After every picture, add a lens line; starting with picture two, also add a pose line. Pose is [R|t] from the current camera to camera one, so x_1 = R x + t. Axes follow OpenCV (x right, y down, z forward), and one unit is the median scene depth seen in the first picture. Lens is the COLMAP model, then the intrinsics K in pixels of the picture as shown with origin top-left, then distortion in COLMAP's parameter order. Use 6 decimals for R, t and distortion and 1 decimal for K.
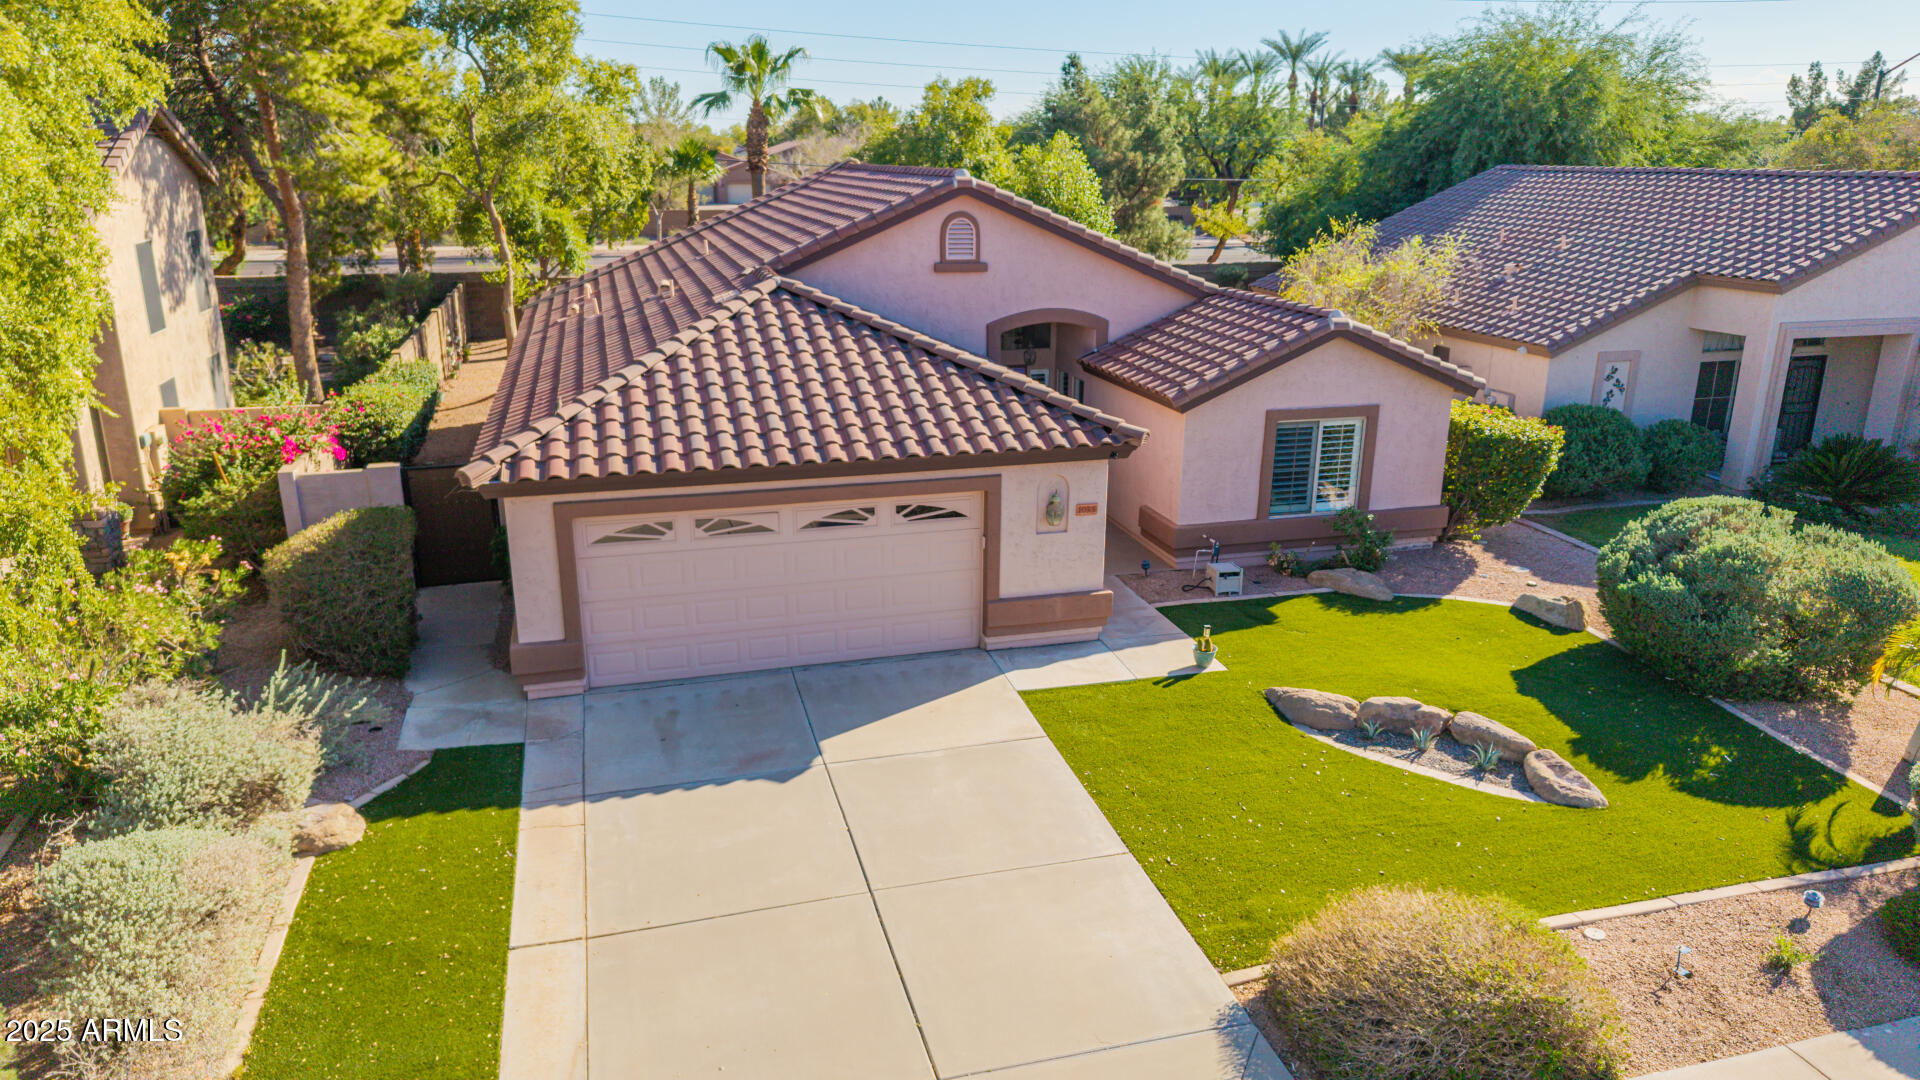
lens RADIAL K [[1286.9, 0, 964.2], [0, 1286.9, 539.7], [0, 0, 1]] dist [0.013895, -0.015414]
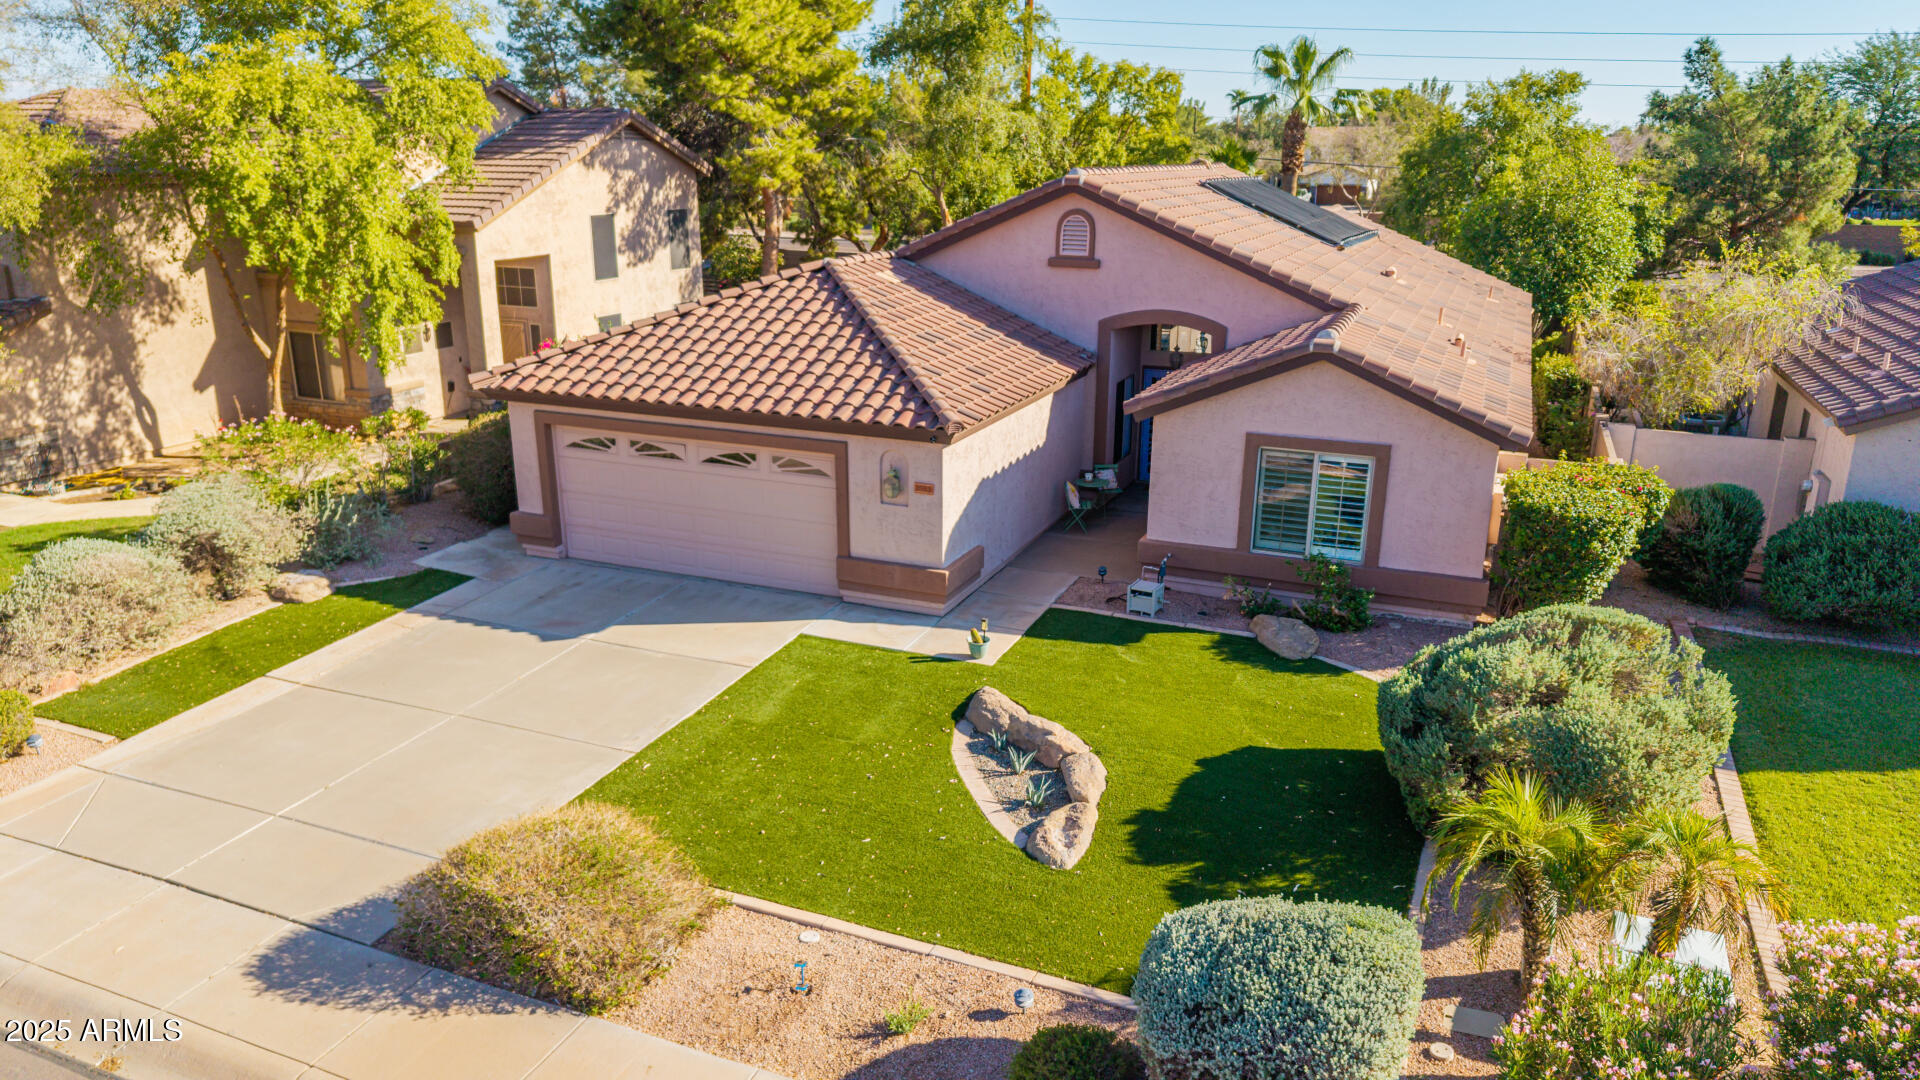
lens RADIAL K [[1286.9, 0, 961.3], [0, 1286.9, 537.1], [0, 0, 1]] dist [0.013895, -0.015414]
pose [[0.784287, 0.180351, -0.593606, 0.658766], [-0.182821, 0.981512, 0.056659, -0.043420], [0.592850, 0.064087, 0.802759, 0.150159]]
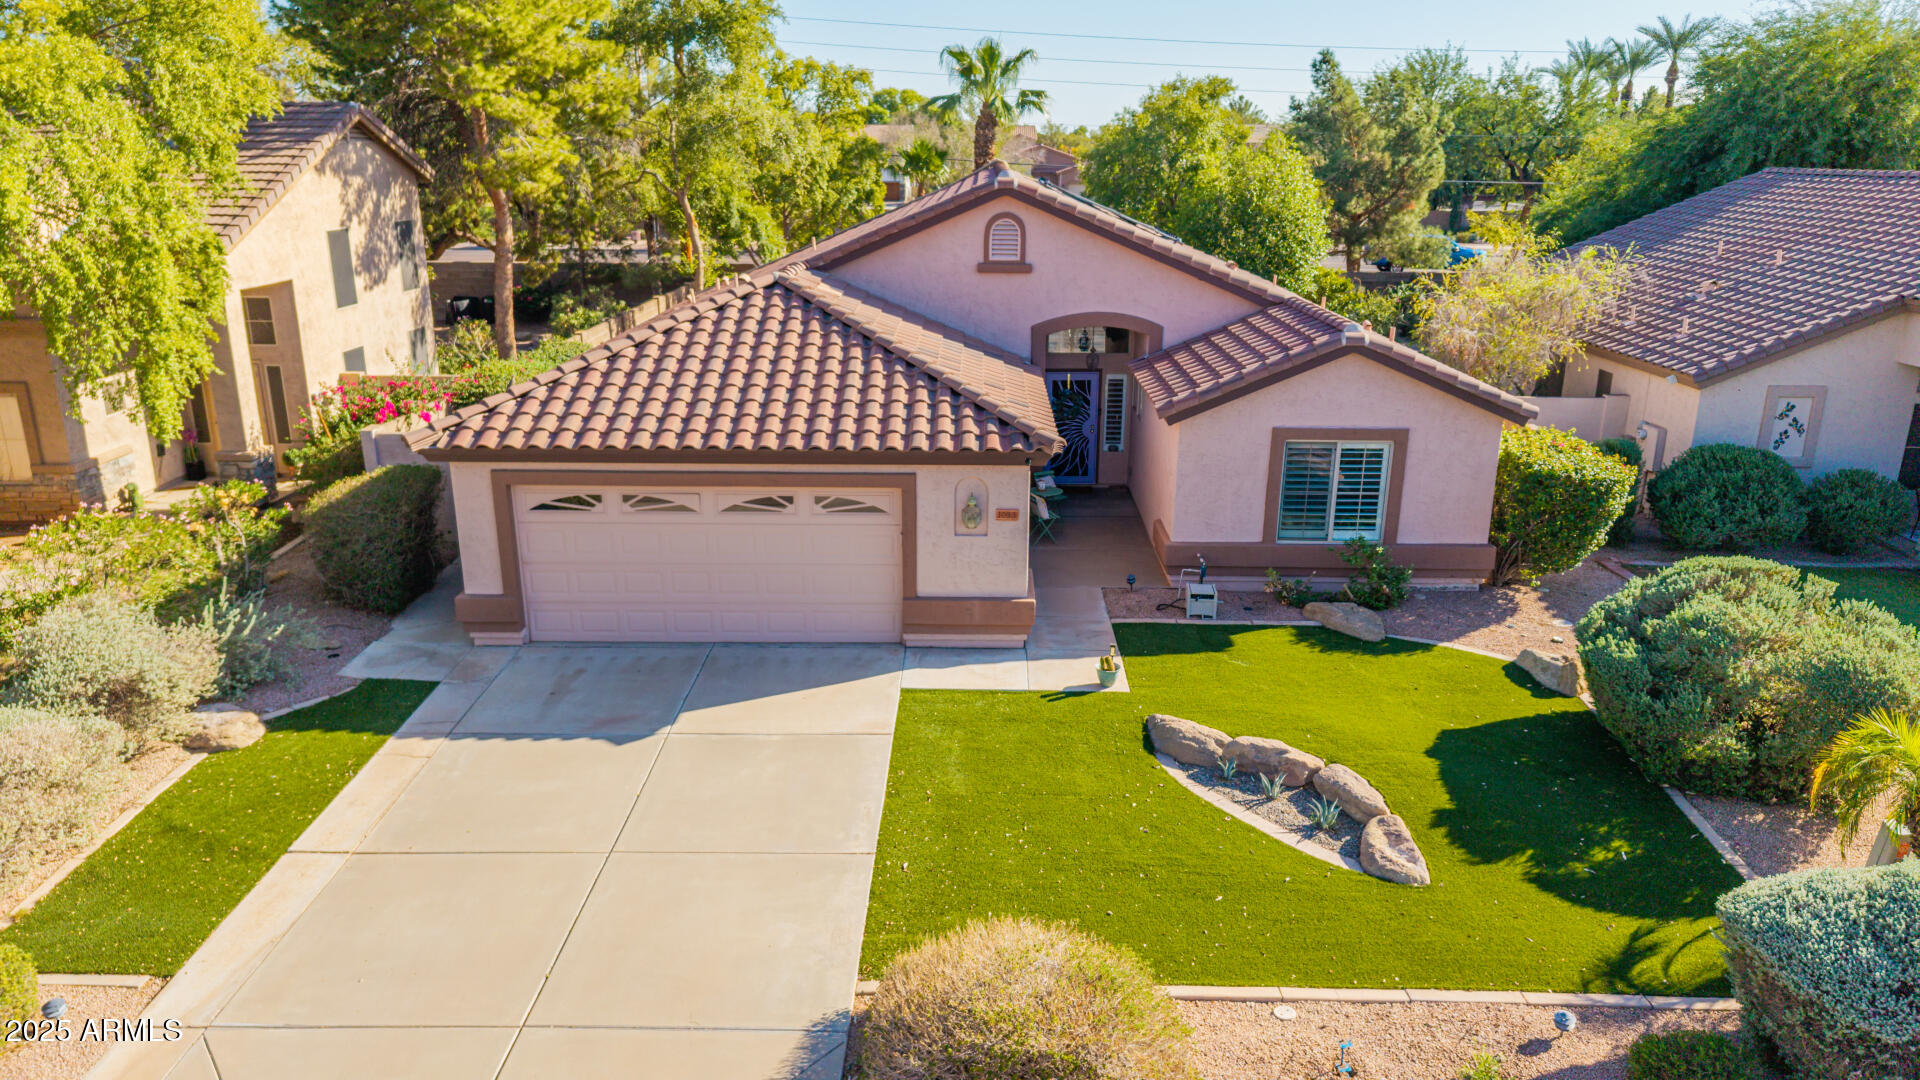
lens RADIAL K [[1286.9, 0, 962.3], [0, 1286.9, 540.2], [0, 0, 1]] dist [0.013895, -0.015414]
pose [[0.958933, 0.081993, -0.271524, 0.290126], [-0.081998, 0.996568, 0.011348, -0.010860], [0.271522, 0.011382, 0.962365, 0.035029]]
